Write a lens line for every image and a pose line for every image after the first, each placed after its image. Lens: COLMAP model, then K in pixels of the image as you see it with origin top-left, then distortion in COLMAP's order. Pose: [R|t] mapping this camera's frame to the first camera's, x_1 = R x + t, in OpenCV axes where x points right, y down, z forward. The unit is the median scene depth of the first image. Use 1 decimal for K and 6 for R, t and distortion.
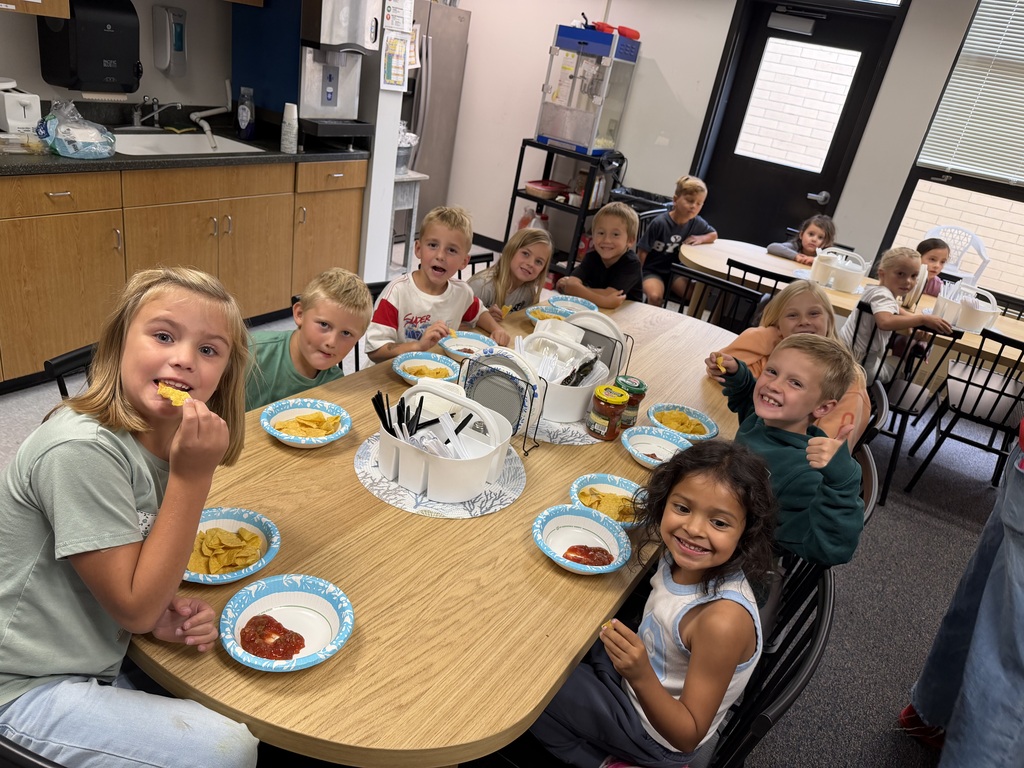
lens RADIAL K [[717.0, 0, 479.8], [0, 717.0, 383.3], [0, 0, 1]] dist [-0.032182, -0.002421]
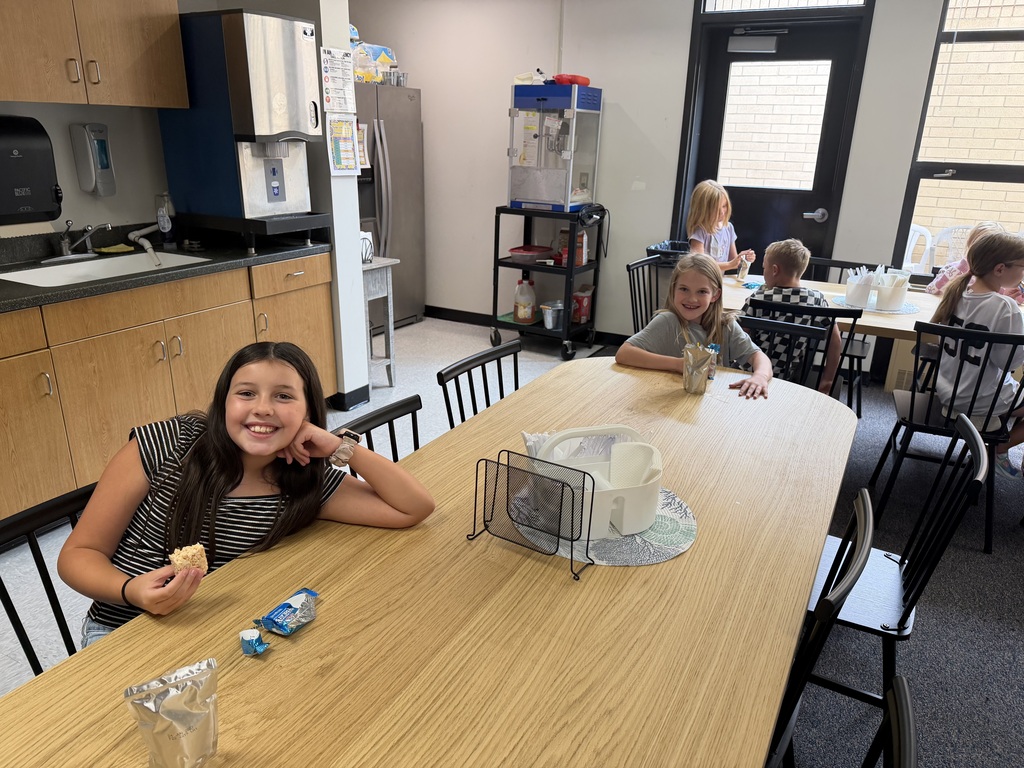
lens RADIAL K [[717.0, 0, 479.8], [0, 717.0, 383.3], [0, 0, 1]] dist [-0.032182, -0.002421]
pose [[0.987401, -0.158043, -0.007860, 0.013393], [0.156400, 0.982273, -0.103340, -0.020558], [0.024053, 0.100809, 0.994615, 0.099797]]
